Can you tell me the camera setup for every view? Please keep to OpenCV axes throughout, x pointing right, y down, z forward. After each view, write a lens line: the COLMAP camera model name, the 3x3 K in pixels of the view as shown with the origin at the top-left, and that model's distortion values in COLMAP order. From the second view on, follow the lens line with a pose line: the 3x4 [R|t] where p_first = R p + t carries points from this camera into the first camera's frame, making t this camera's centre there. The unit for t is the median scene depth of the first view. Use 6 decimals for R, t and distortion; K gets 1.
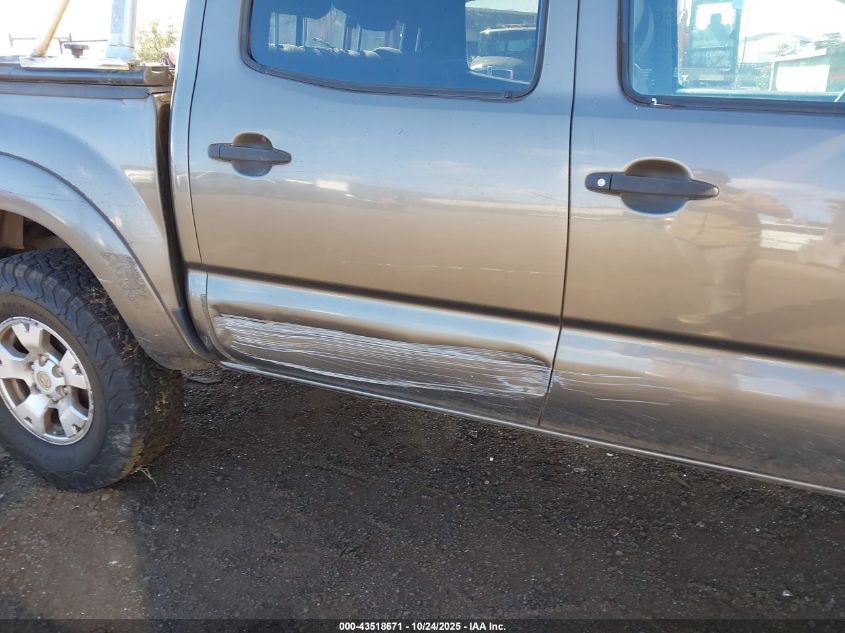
lens RADIAL K [[658.5, 0, 422.9], [0, 658.5, 323.4], [0, 0, 1]] dist [0.044154, -0.004564]
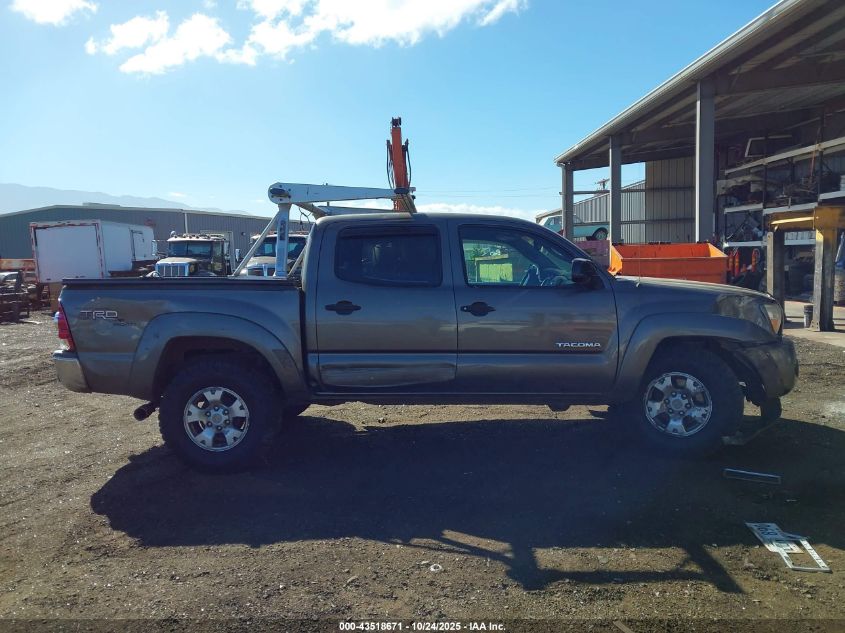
lens RADIAL K [[658.5, 0, 424.2], [0, 658.5, 317.6], [0, 0, 1]] dist [0.044154, -0.004564]
pose [[0.926859, -0.040334, 0.373237, -0.763983], [0.142264, 0.957795, -0.249778, 0.415503], [-0.347410, 0.284607, 0.893479, -1.252617]]
